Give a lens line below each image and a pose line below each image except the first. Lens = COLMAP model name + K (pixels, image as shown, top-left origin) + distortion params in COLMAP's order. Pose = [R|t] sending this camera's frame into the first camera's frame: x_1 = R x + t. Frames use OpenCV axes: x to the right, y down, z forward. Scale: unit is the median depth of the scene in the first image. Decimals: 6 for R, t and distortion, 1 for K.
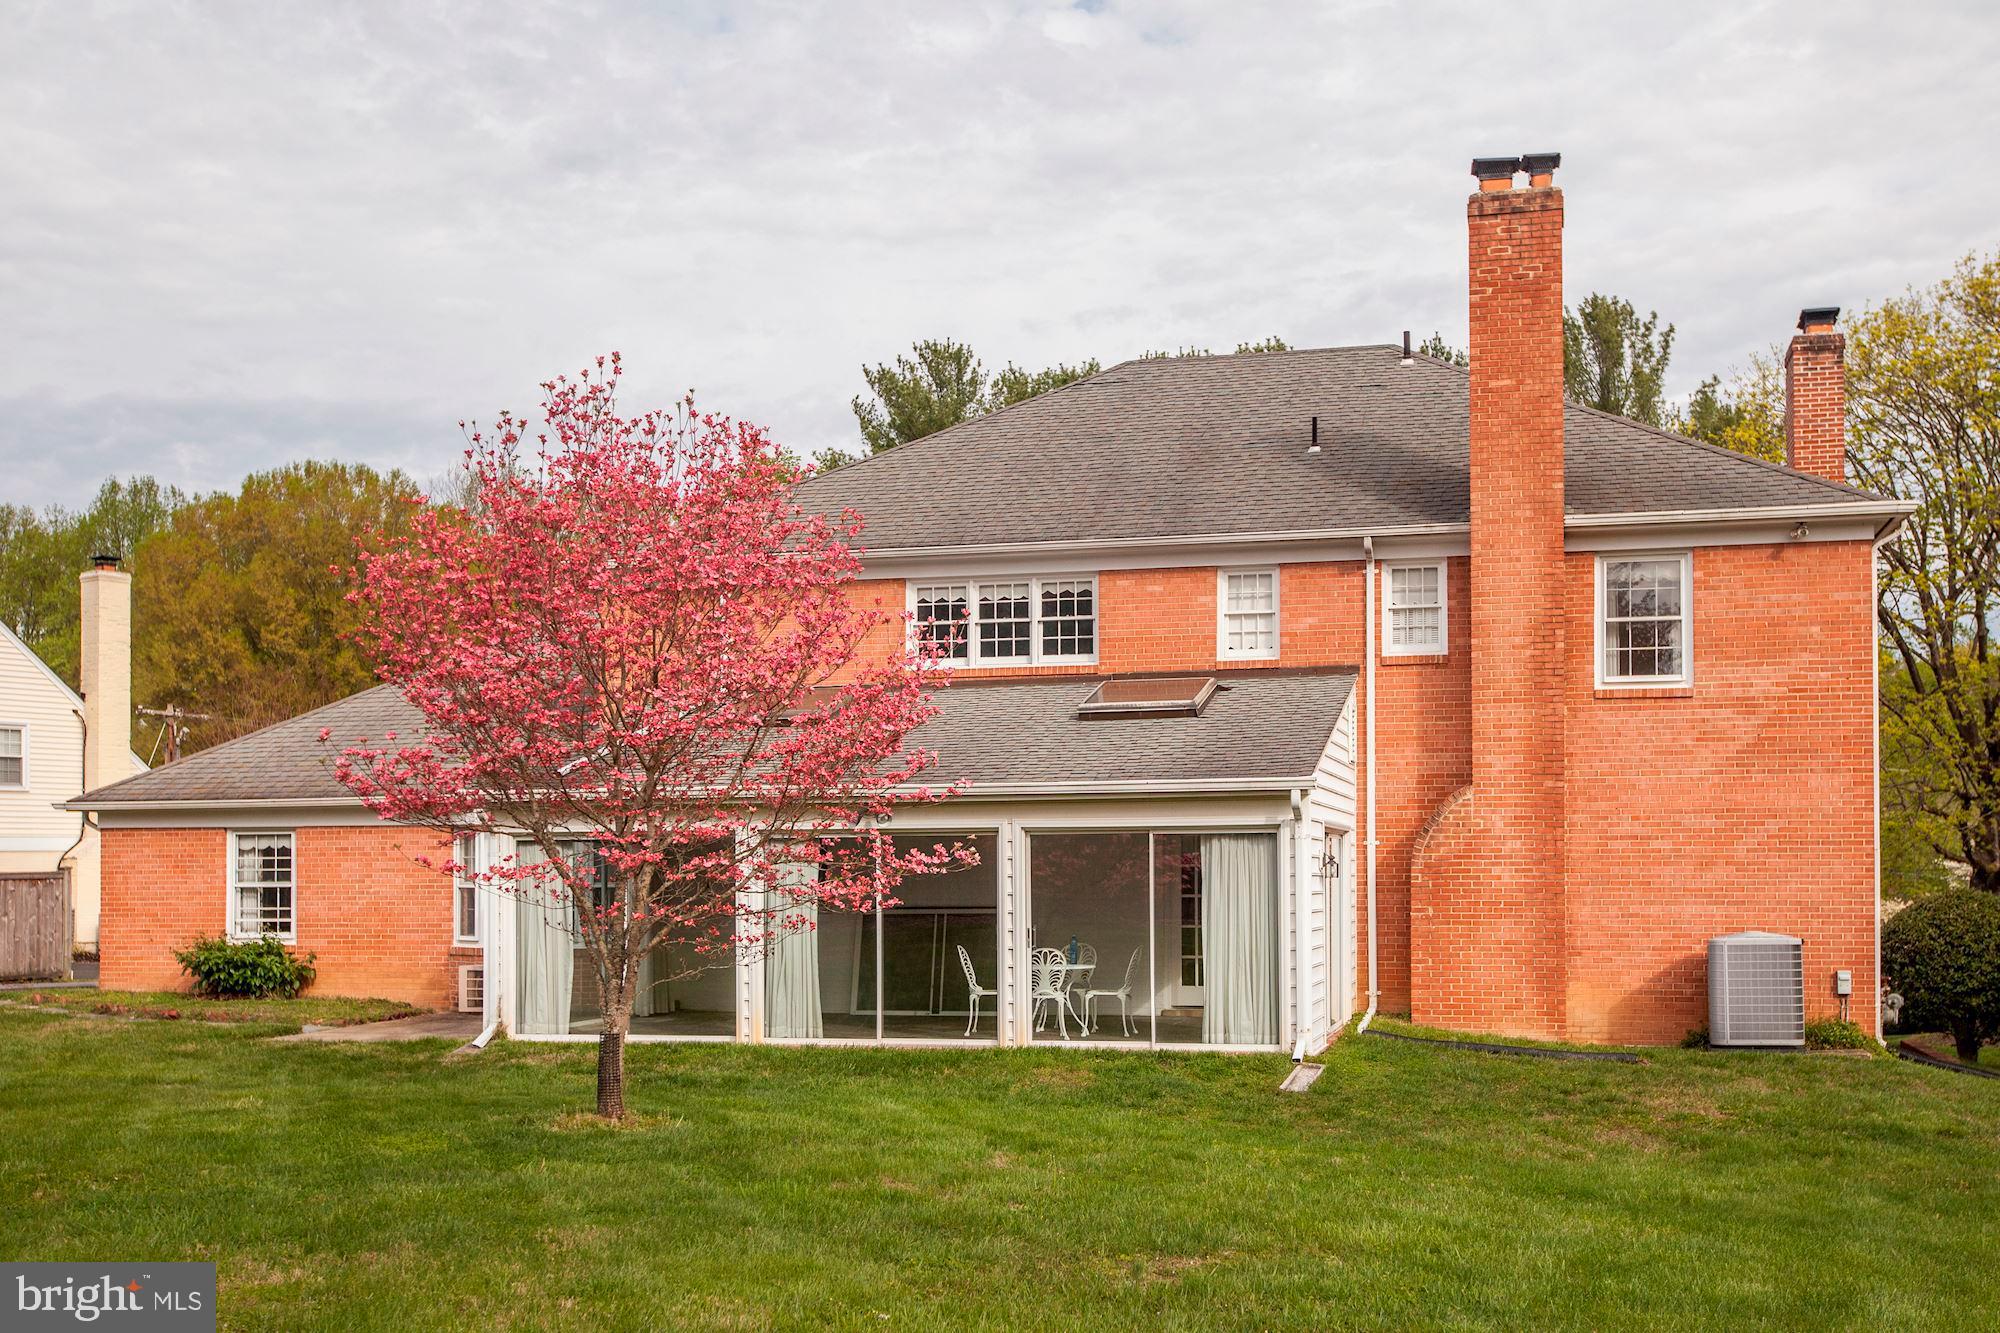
lens RADIAL K [[1926.1, 0, 1004.8], [0, 1926.1, 709.3], [0, 0, 1]] dist [0.019878, 0.020979]
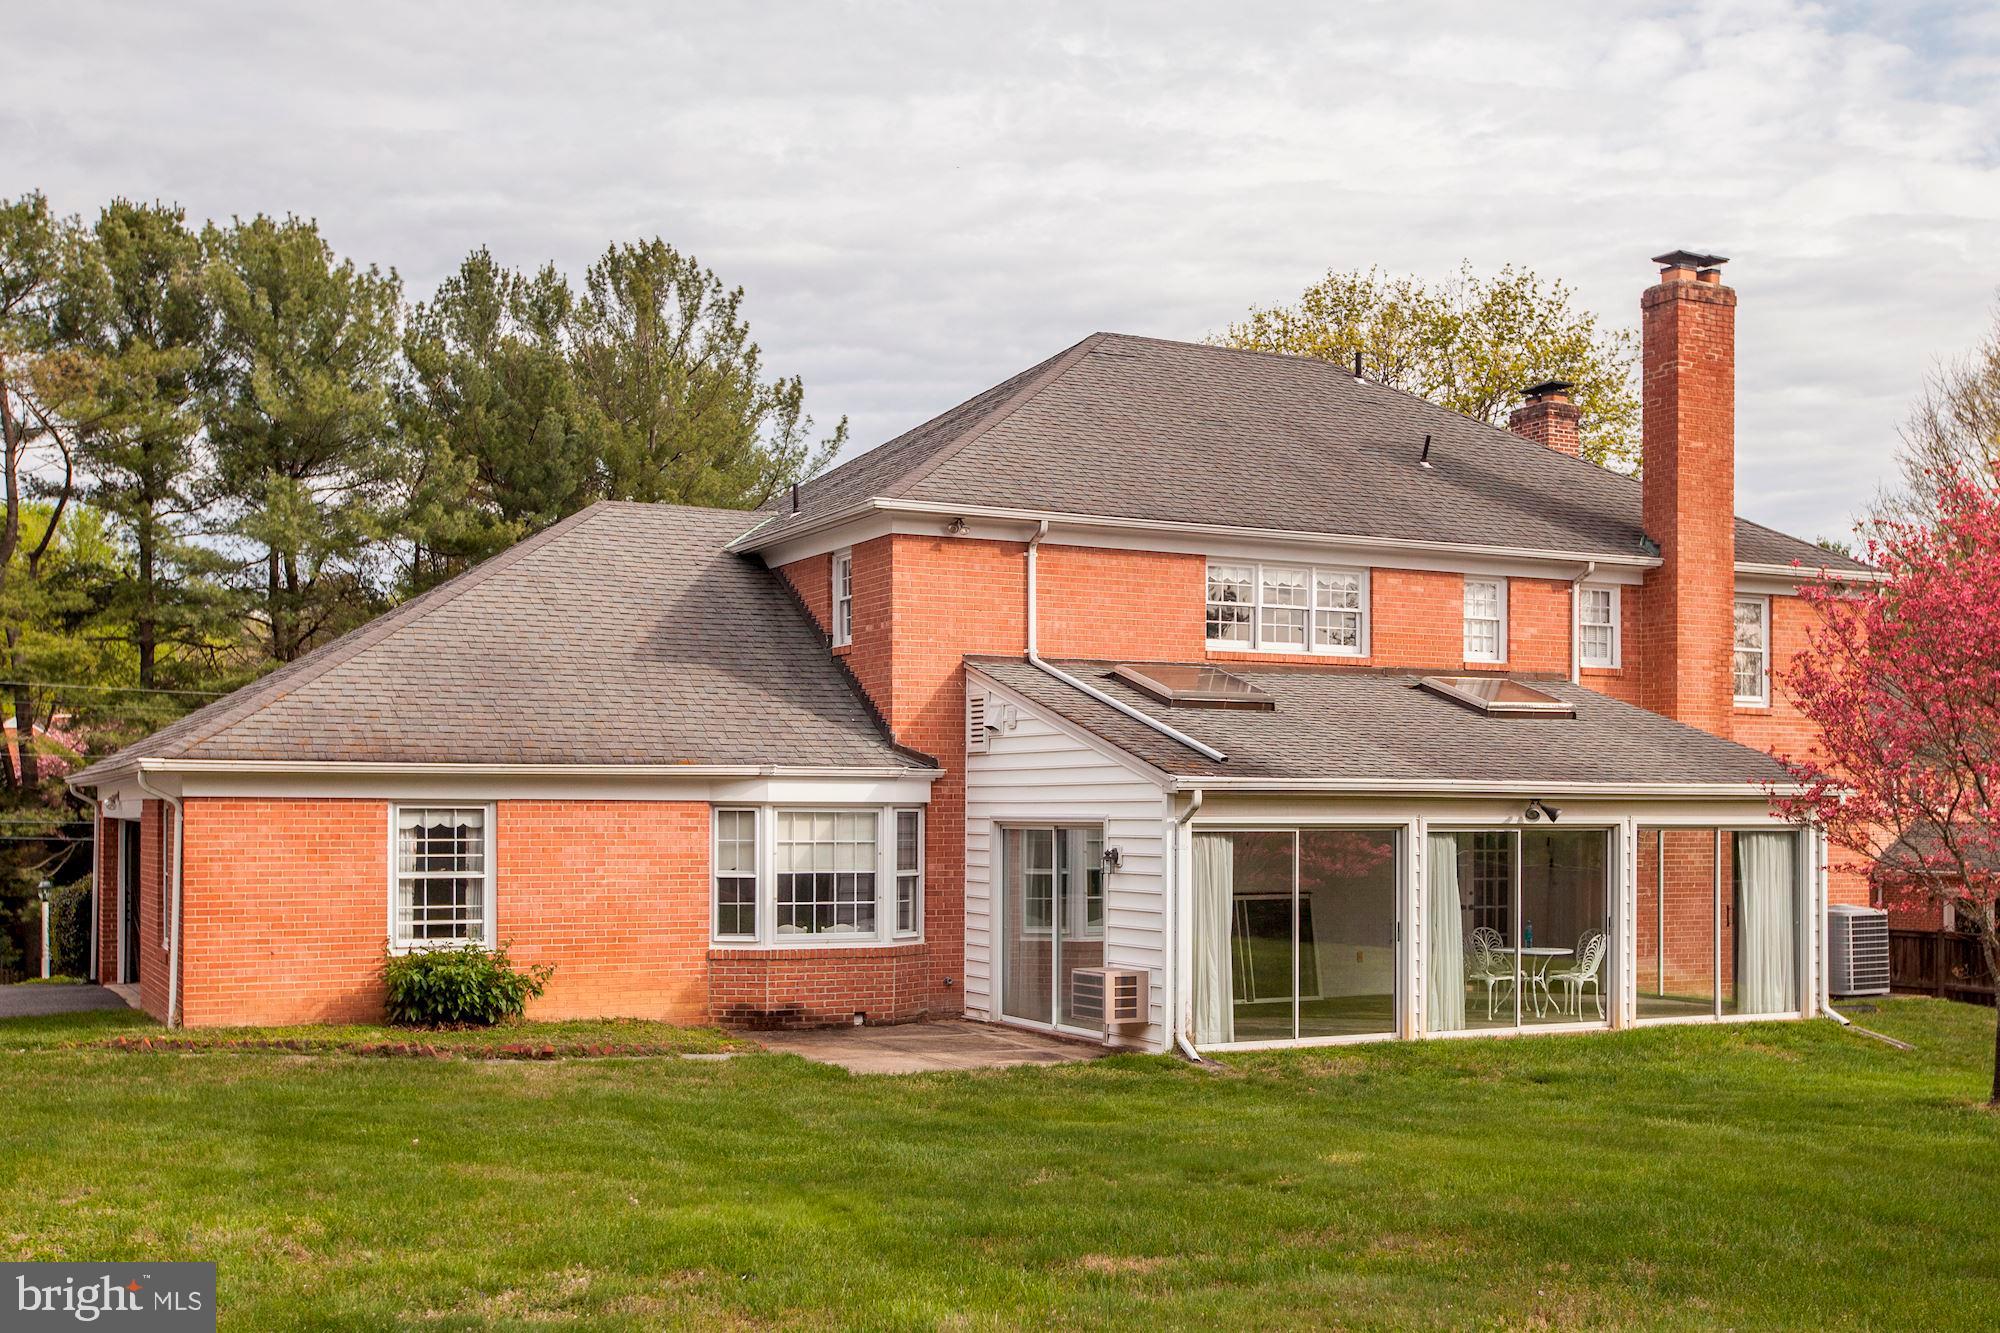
lens RADIAL K [[2061.1, 0, 1000.0], [0, 2061.1, 666.5], [0, 0, 1]] dist [0.015457, 0.023451]
pose [[0.773428, 0.052834, 0.631679, -0.860626], [-0.059408, 0.998176, -0.010749, 0.005809], [-0.631094, -0.029213, 0.775156, 0.282316]]
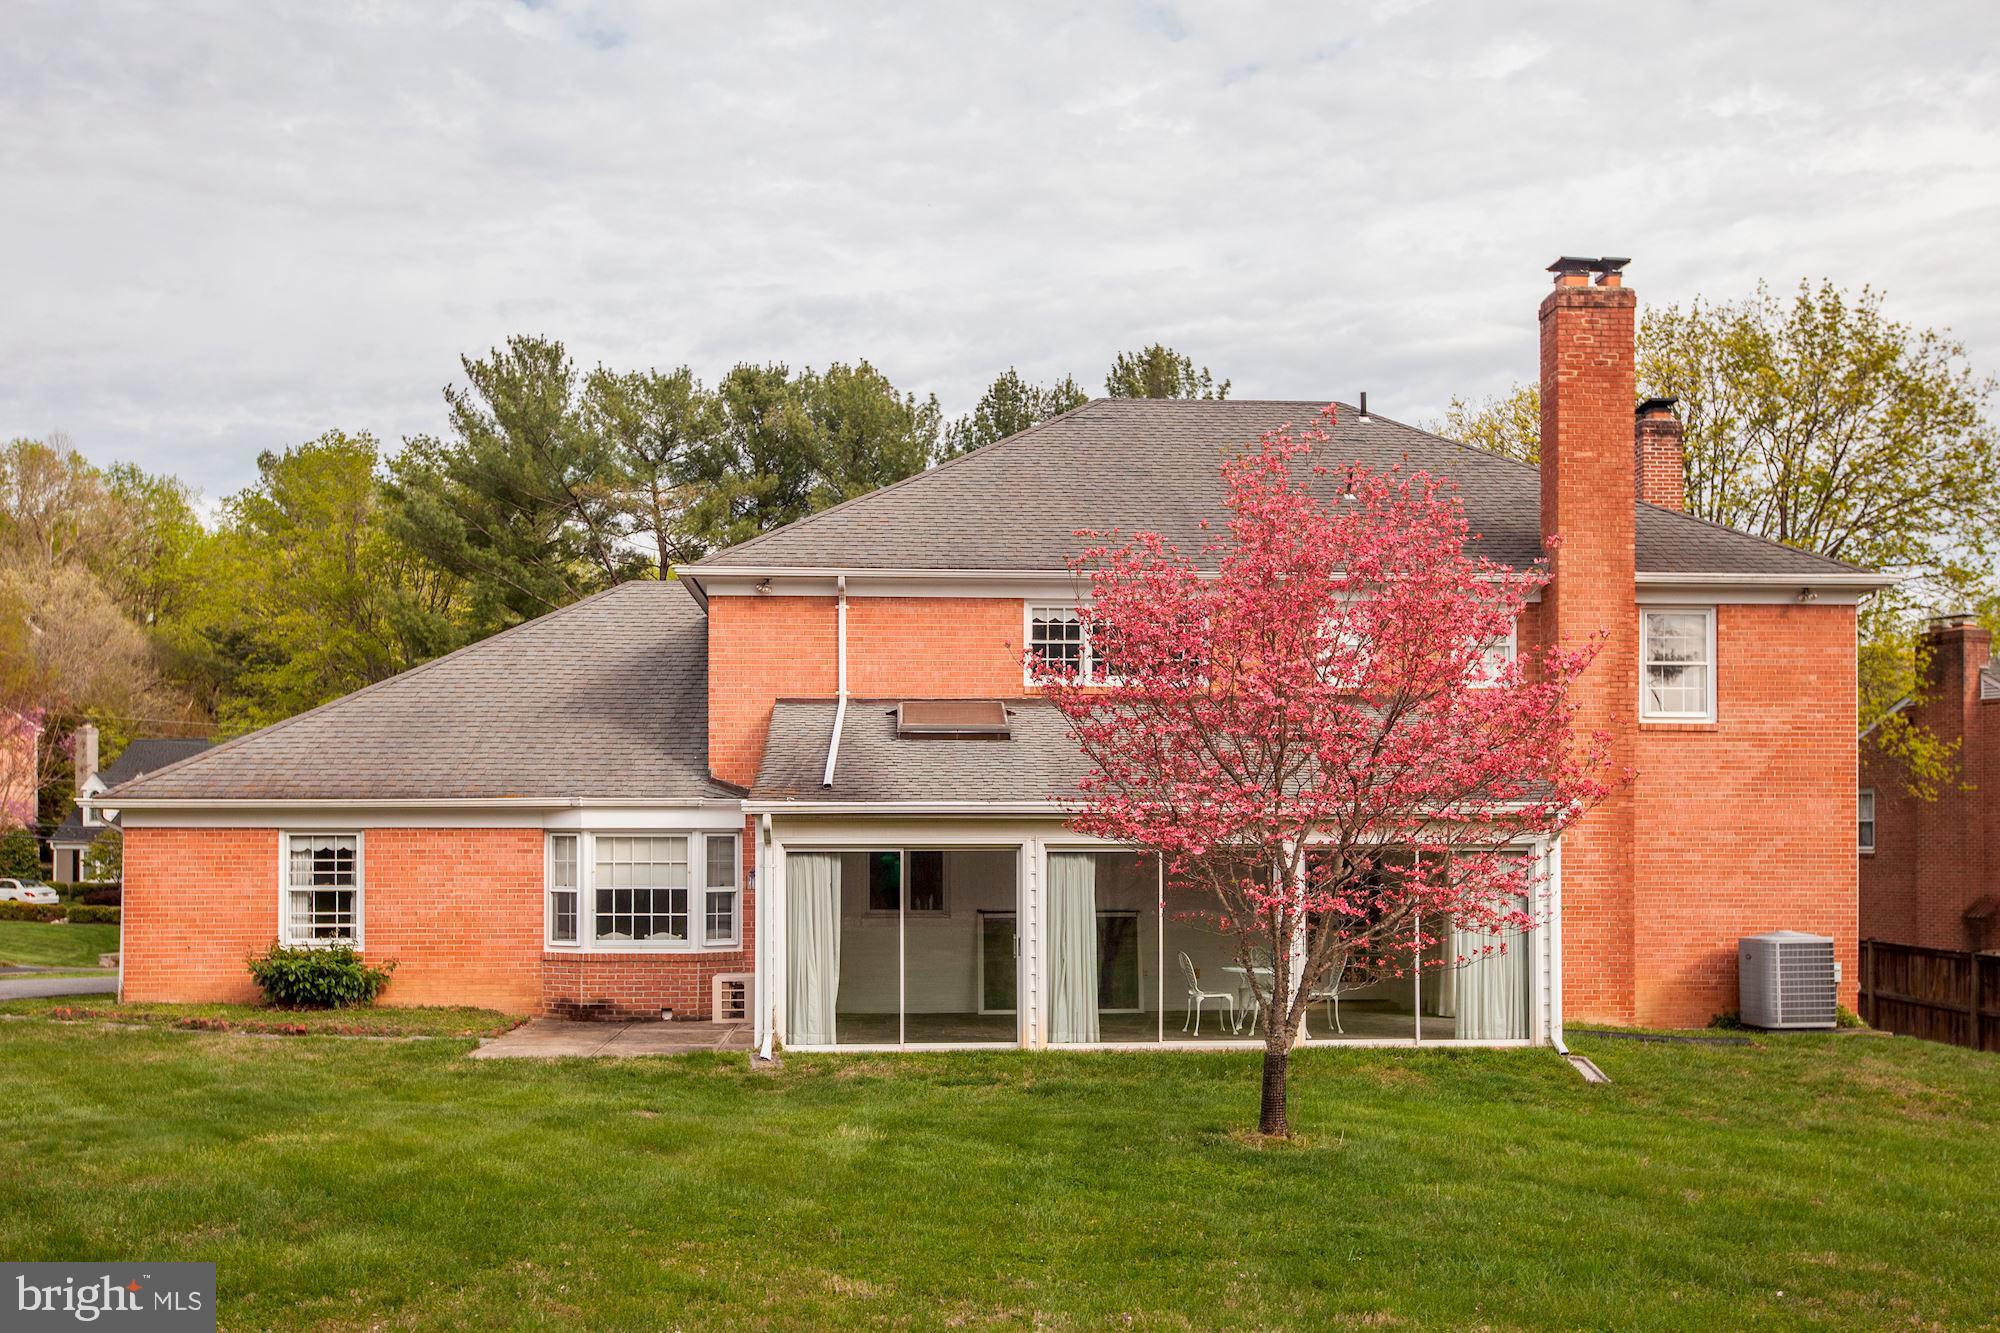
lens RADIAL K [[1799.7, 0, 994.3], [0, 1799.7, 708.2], [0, 0, 1]] dist [0.013780, 0.023303]
pose [[0.960579, 0.025911, 0.276796, -0.370783], [-0.027427, 0.999623, 0.001606, -0.010098], [-0.276650, -0.009134, 0.960927, 0.064172]]
